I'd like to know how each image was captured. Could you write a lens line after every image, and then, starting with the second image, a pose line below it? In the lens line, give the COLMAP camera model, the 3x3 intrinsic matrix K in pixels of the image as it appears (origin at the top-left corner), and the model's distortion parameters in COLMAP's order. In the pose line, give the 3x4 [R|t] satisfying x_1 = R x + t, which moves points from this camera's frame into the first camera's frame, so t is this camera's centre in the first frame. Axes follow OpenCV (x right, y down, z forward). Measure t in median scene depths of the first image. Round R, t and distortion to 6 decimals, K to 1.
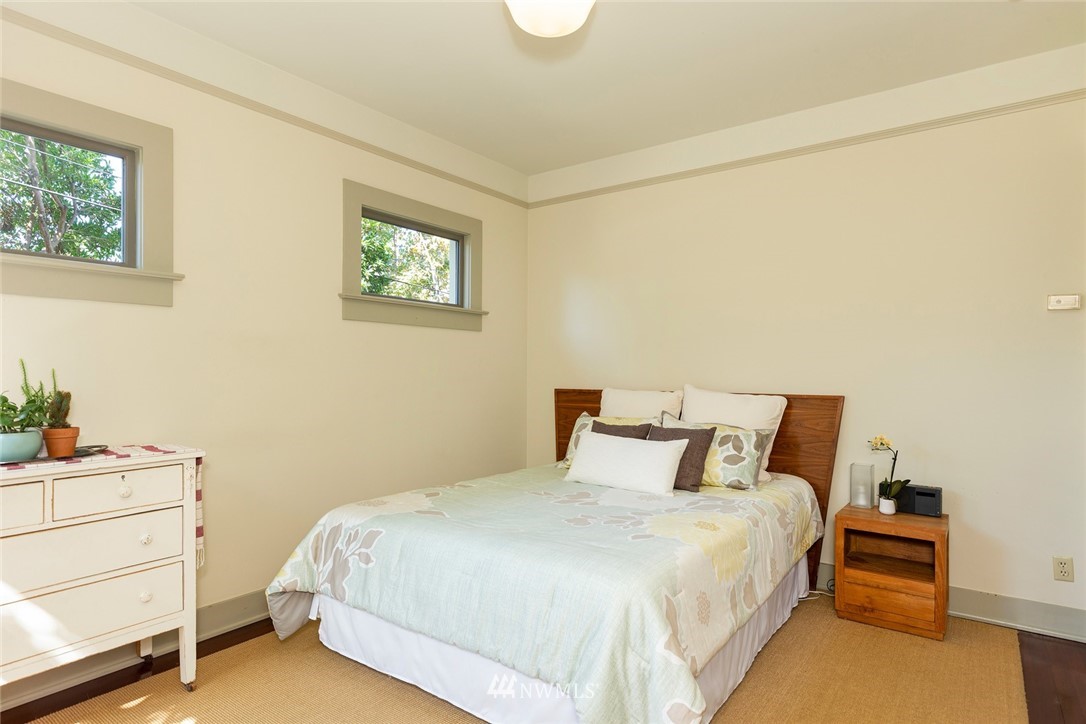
lens RADIAL K [[613.6, 0, 544.7], [0, 613.6, 365.1], [0, 0, 1]] dist [0.007454, 0.000648]
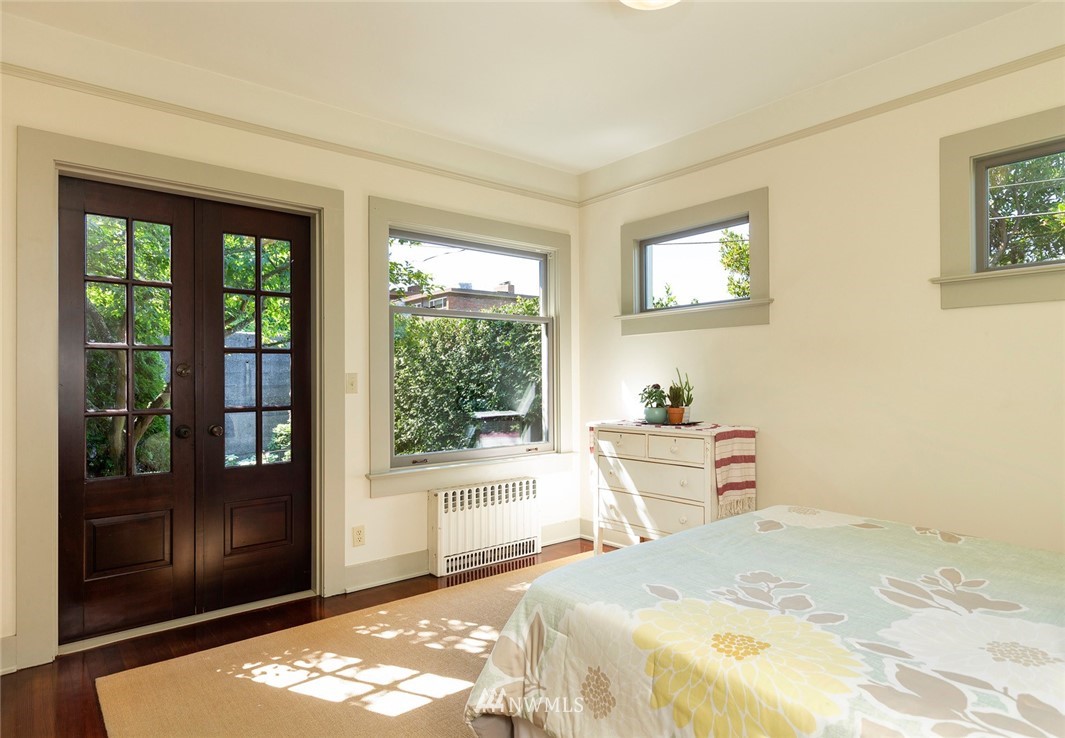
lens RADIAL K [[608.3, 0, 535.0], [0, 608.3, 371.8], [0, 0, 1]] dist [-0.000790, 0.000000]
pose [[-0.251756, -0.010312, -0.967736, 0.783088], [0.006057, 0.999907, -0.012230, 0.020596], [0.967772, -0.008941, -0.251670, 0.897914]]
